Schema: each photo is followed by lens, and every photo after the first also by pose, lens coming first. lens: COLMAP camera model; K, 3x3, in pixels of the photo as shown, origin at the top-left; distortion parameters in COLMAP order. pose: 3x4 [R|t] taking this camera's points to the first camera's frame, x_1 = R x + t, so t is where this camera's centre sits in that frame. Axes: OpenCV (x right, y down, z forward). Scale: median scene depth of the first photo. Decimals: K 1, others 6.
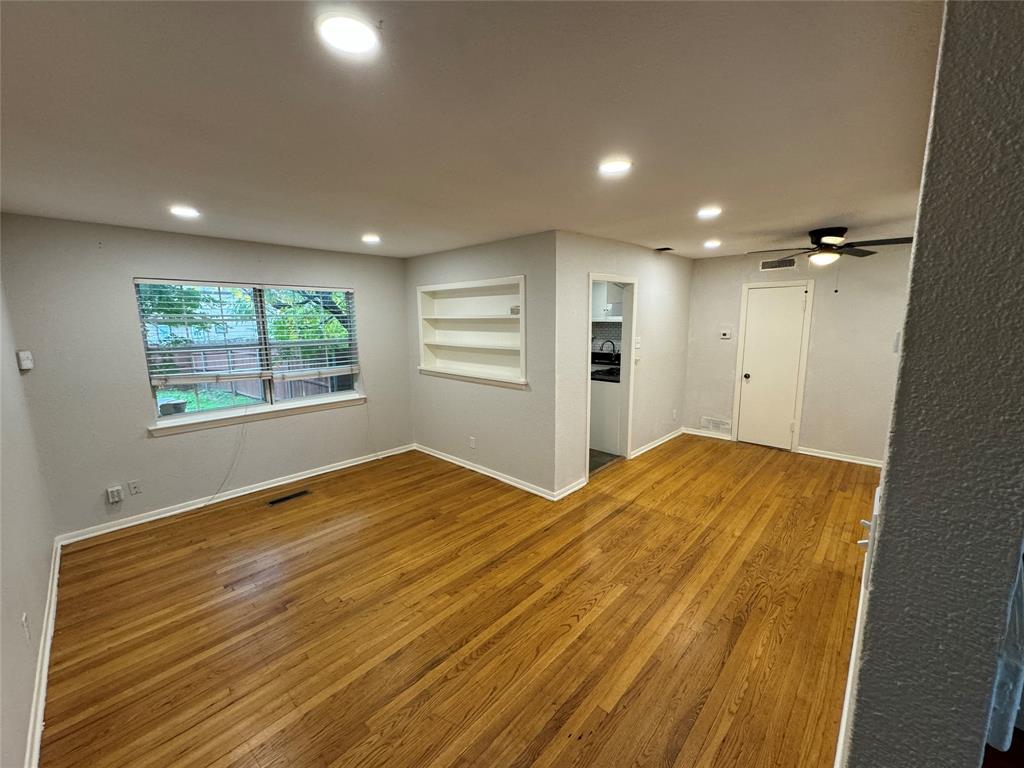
lens RADIAL K [[406.5, 0, 512.0], [0, 406.5, 384.0], [0, 0, 1]] dist [0.000507, 0.000328]
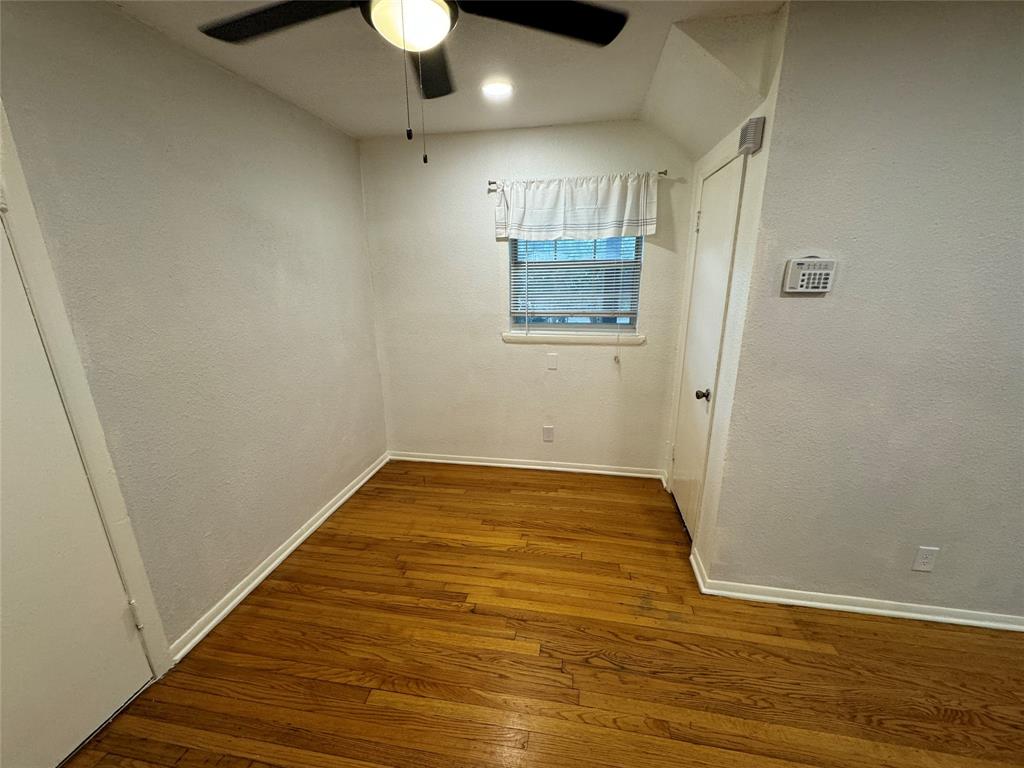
lens RADIAL K [[406.5, 0, 512.0], [0, 406.5, 384.0], [0, 0, 1]] dist [0.000507, 0.000328]
pose [[-0.554555, -0.211698, 0.804769, 0.534718], [0.144975, 0.927731, 0.343944, -0.198809], [-0.819421, 0.307407, -0.483787, 1.420089]]
